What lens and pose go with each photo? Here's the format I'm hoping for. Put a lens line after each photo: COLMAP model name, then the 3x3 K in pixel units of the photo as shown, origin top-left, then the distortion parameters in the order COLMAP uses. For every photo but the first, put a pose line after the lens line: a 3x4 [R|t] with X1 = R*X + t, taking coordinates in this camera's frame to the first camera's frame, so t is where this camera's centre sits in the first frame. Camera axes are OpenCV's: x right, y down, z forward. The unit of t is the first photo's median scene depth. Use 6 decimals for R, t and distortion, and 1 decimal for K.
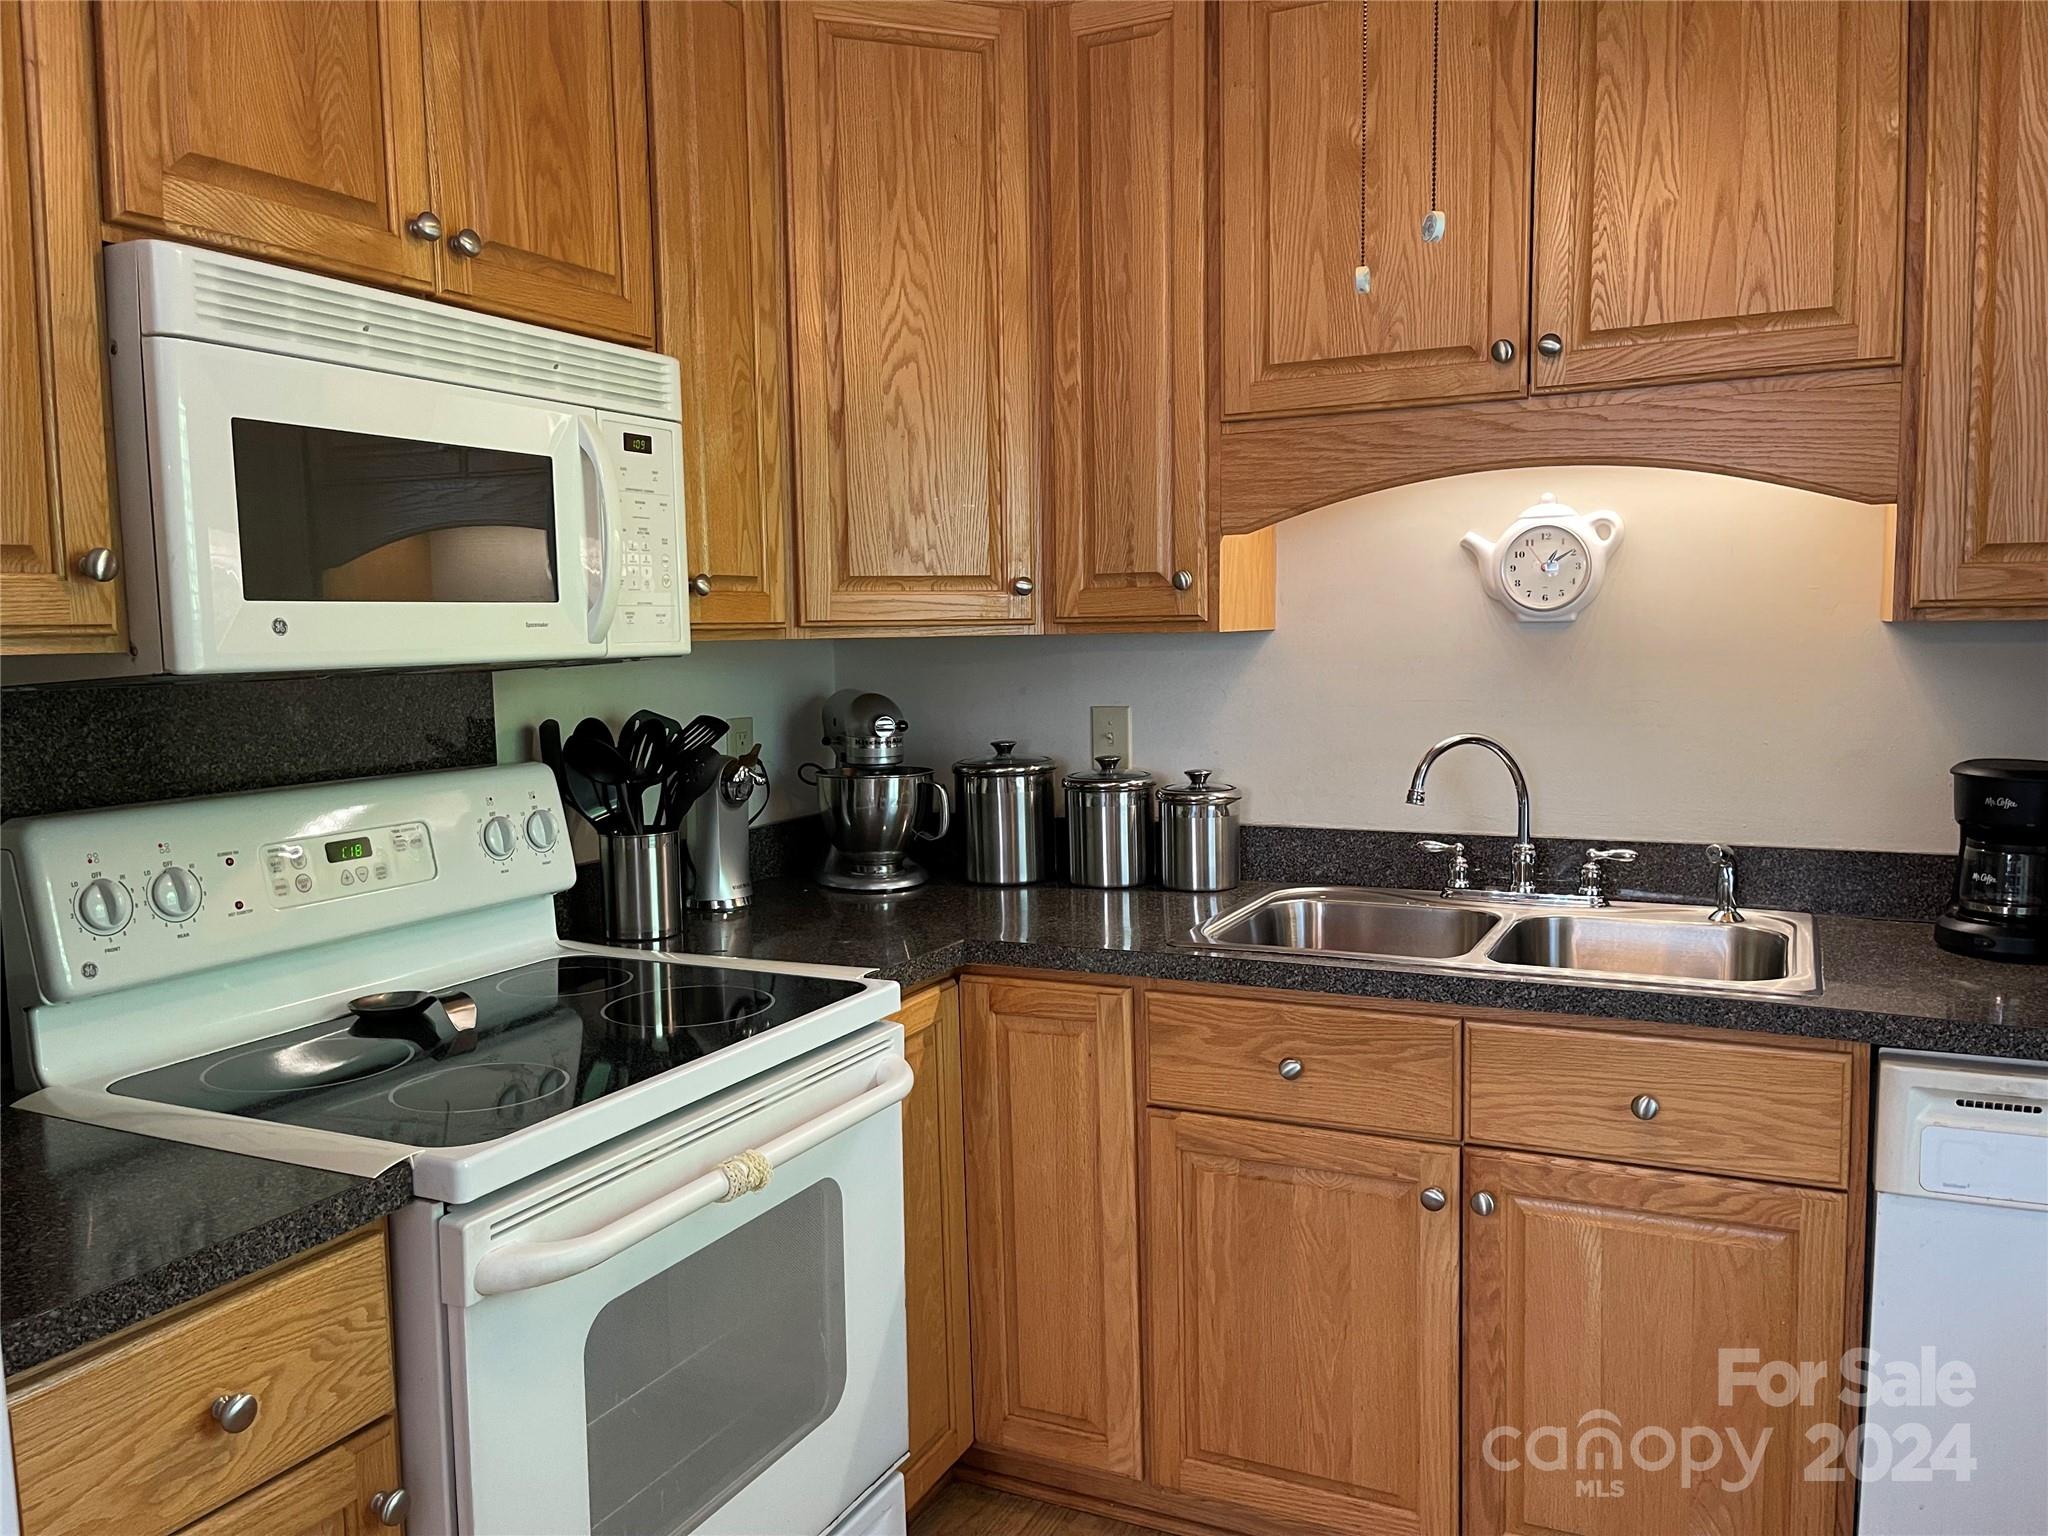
lens RADIAL K [[1554.9, 0, 1018.6], [0, 1554.9, 775.1], [0, 0, 1]] dist [0.050425, -0.058316]
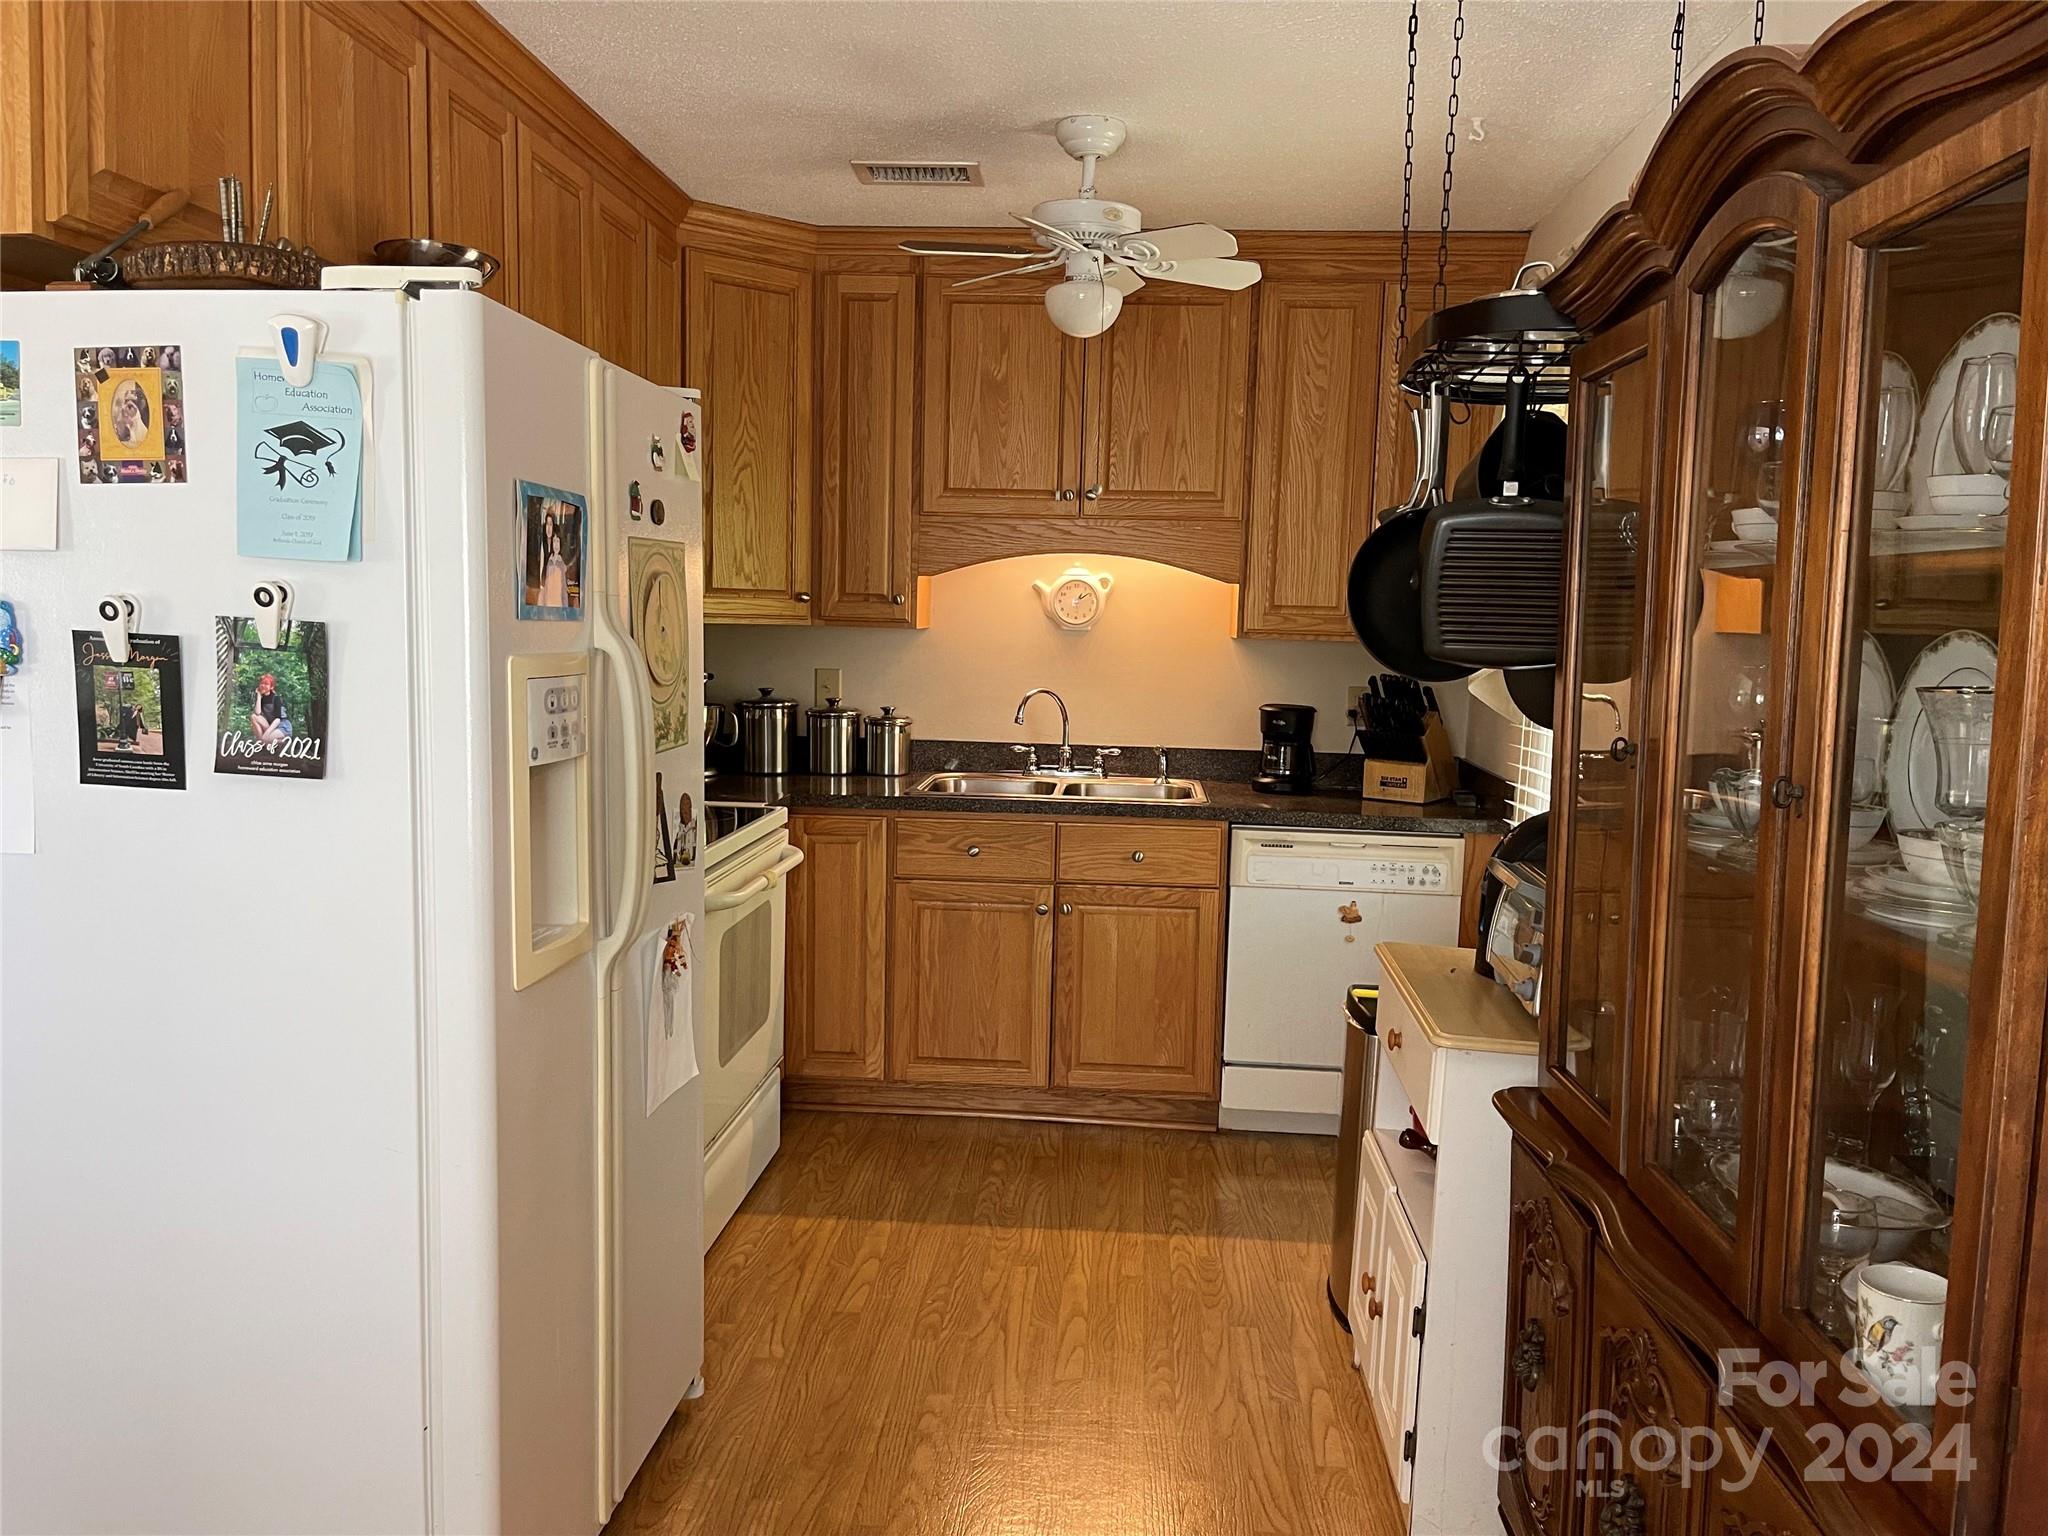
lens RADIAL K [[1554.9, 0, 1028.4], [0, 1554.9, 770.0], [0, 0, 1]] dist [0.050425, -0.058316]
pose [[0.924491, 0.003933, 0.381182, -0.492360], [-0.007498, 0.999941, 0.007868, 0.064611], [-0.381129, -0.010132, 0.924466, -0.818984]]
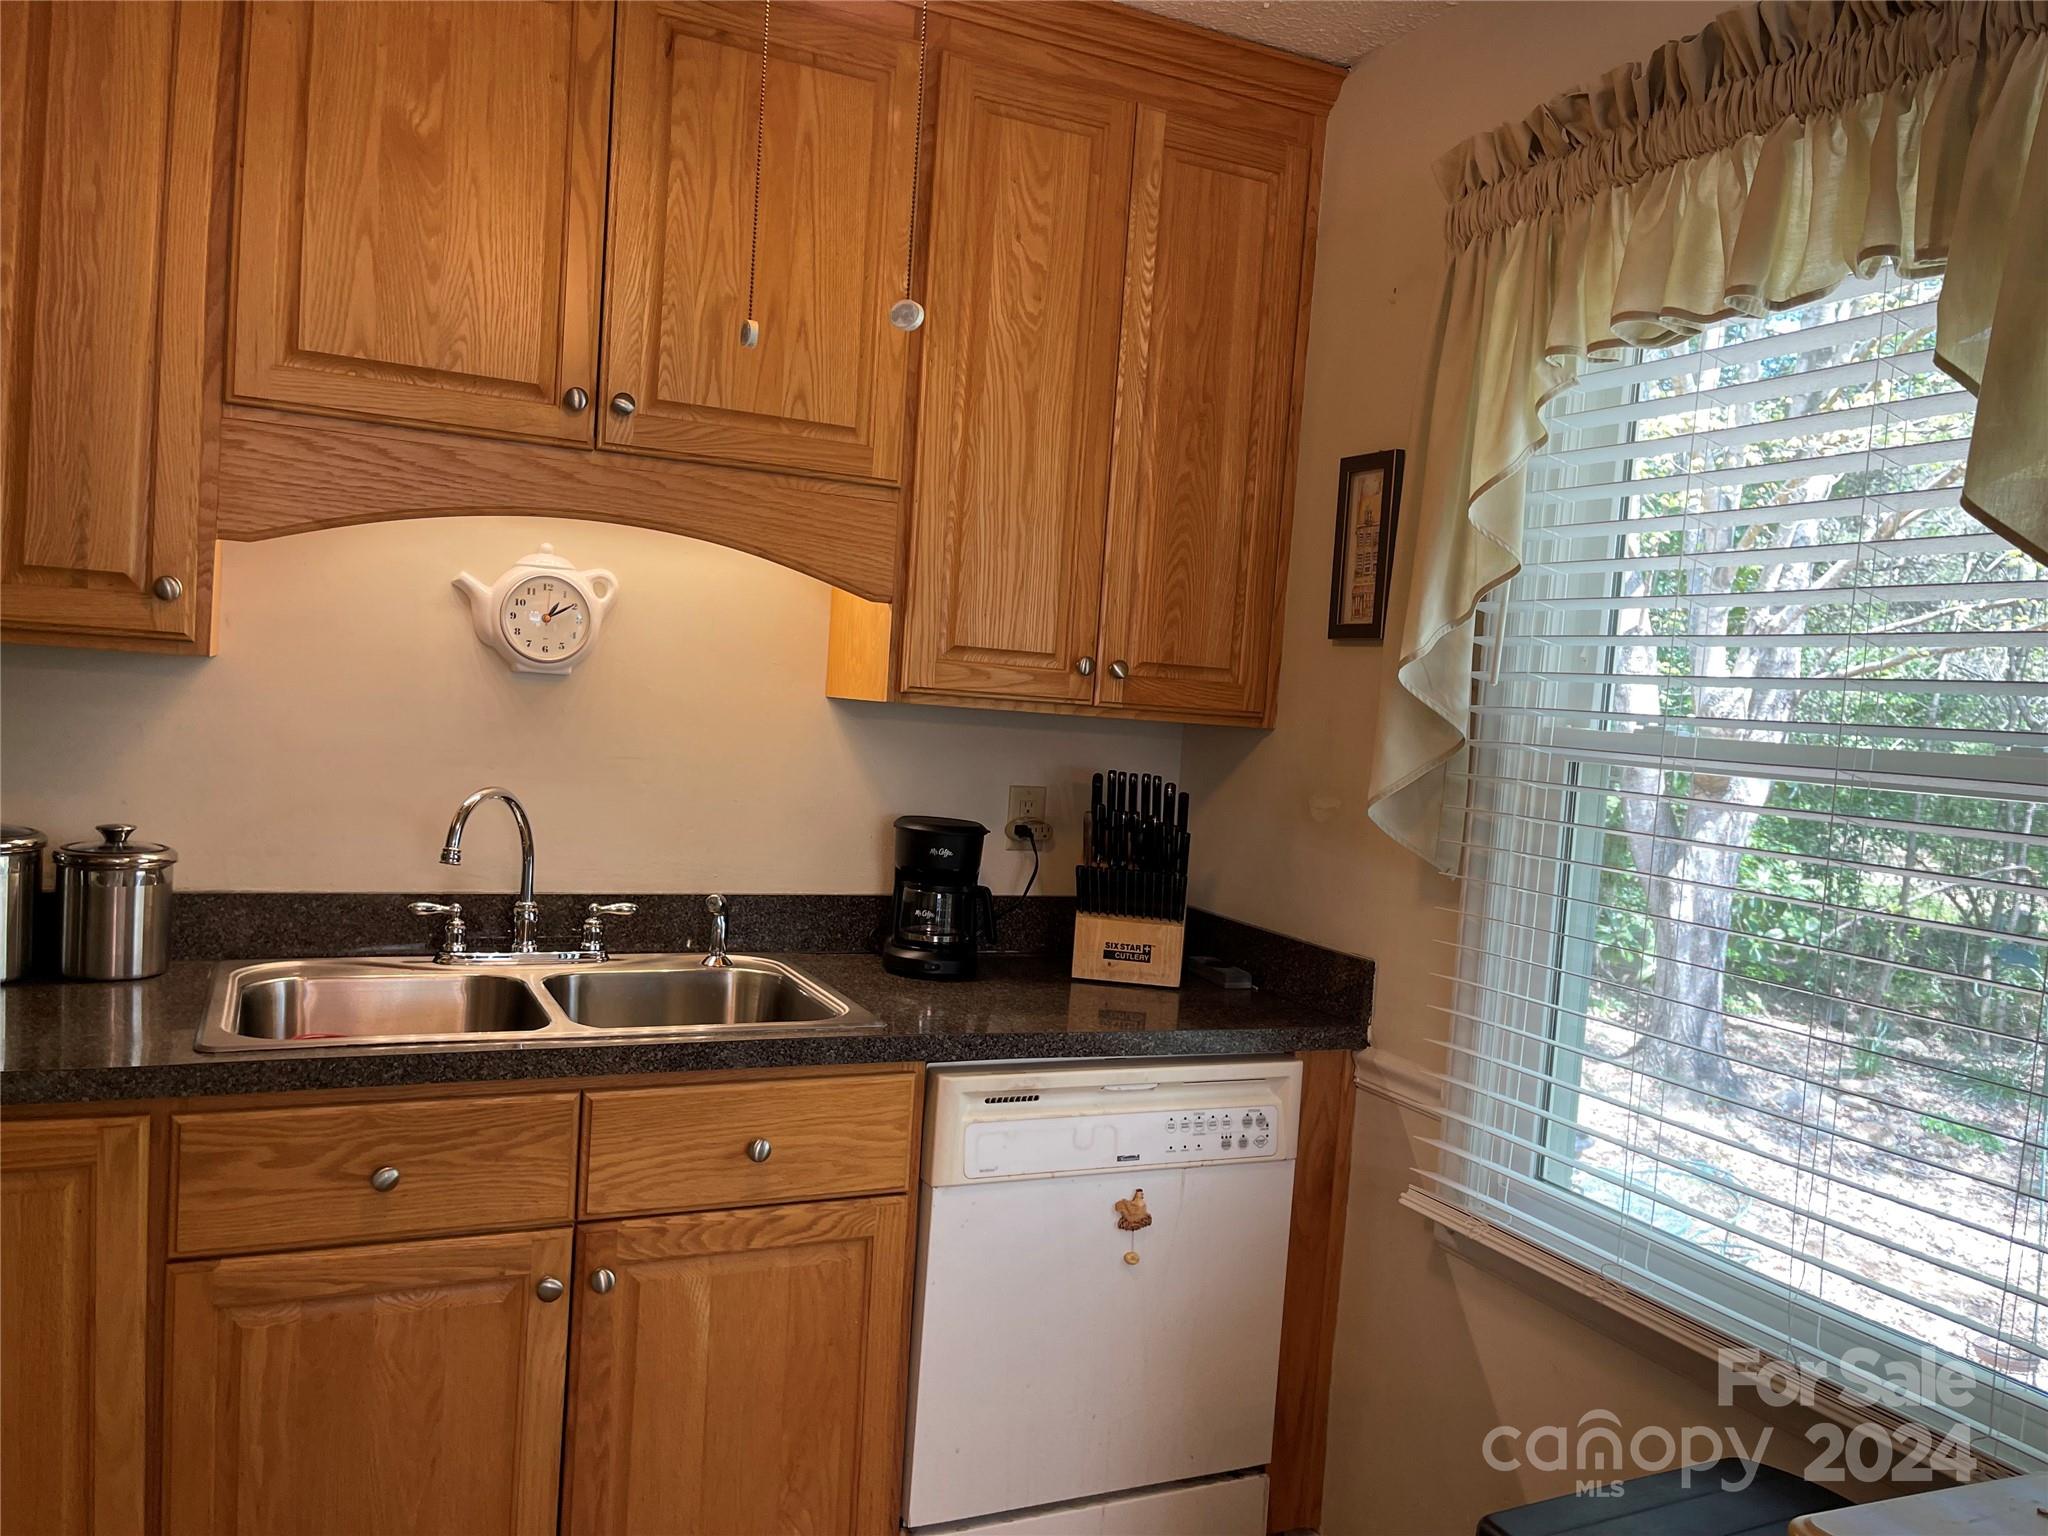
lens RADIAL K [[1554.9, 0, 1041.4], [0, 1554.9, 772.0], [0, 0, 1]] dist [0.050425, -0.058316]
pose [[0.616568, 0.022406, 0.786983, -0.273437], [-0.004193, 0.999674, -0.025176, -0.014638], [-0.787290, 0.012223, 0.616461, 0.170799]]
